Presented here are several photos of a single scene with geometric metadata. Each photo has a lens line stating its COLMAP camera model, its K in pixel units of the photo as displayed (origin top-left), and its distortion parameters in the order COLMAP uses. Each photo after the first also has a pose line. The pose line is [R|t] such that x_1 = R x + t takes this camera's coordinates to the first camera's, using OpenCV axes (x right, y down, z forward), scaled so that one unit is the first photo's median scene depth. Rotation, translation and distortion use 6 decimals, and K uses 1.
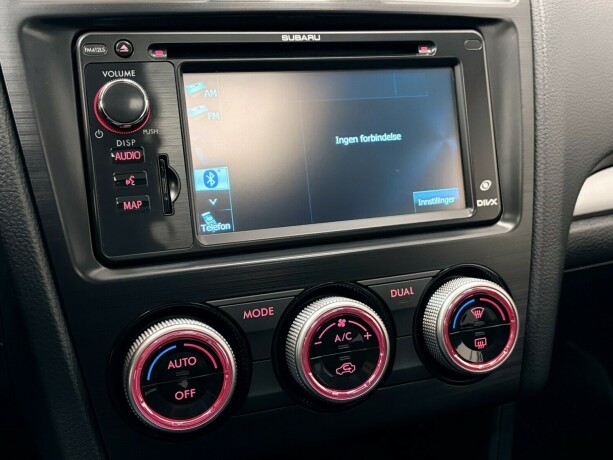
lens RADIAL K [[669.2, 0, 306.5], [0, 669.2, 230.0], [0, 0, 1]] dist [0.068792, -0.022057]
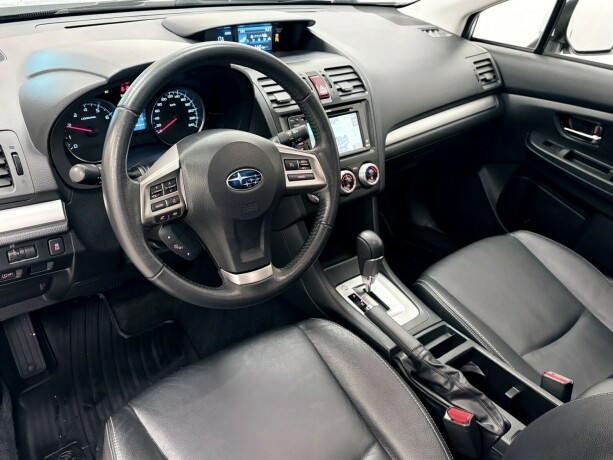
lens RADIAL K [[620.9, 0, 306.5], [0, 620.9, 230.0], [0, 0, 1]] dist [-0.001991, -0.003485]
pose [[0.924539, -0.151827, 0.349537, -1.684813], [0.118450, 0.986267, 0.115097, -0.013510], [-0.362211, -0.065009, 0.929826, -2.748887]]
